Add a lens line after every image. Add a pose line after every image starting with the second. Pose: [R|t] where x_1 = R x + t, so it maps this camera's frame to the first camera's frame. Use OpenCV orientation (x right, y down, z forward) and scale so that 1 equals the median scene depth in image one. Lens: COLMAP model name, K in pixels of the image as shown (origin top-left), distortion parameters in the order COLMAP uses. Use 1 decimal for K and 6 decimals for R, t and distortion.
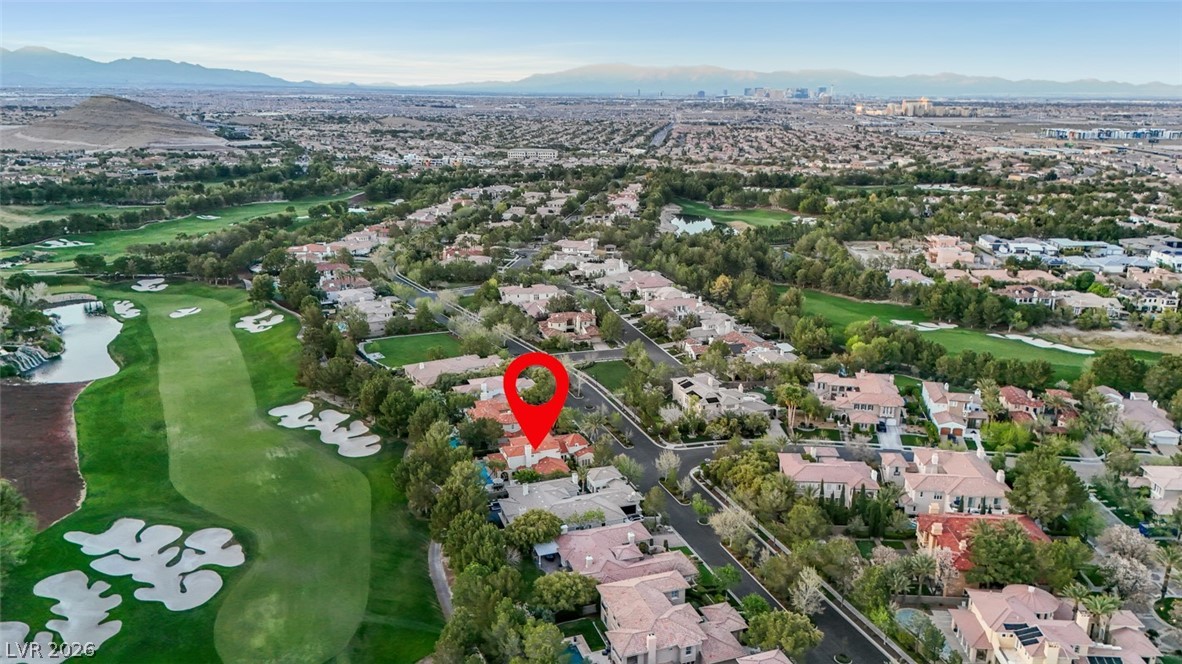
lens RADIAL K [[865.7, 0, 594.6], [0, 865.7, 337.9], [0, 0, 1]] dist [0.083557, -0.090611]
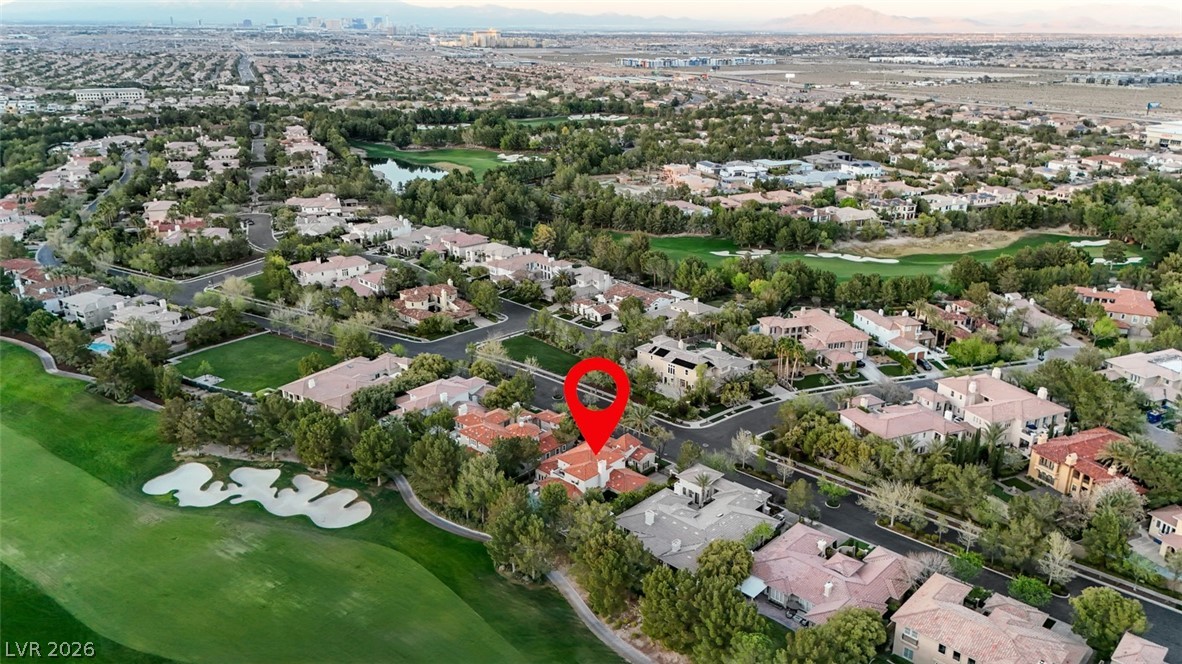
lens RADIAL K [[865.7, 0, 594.6], [0, 865.7, 337.9], [0, 0, 1]] dist [0.083557, -0.090611]
pose [[0.890120, -0.157095, 0.427794, -0.297937], [0.126108, 0.986960, 0.100037, -0.052552], [-0.437931, -0.035097, 0.898323, 0.199468]]
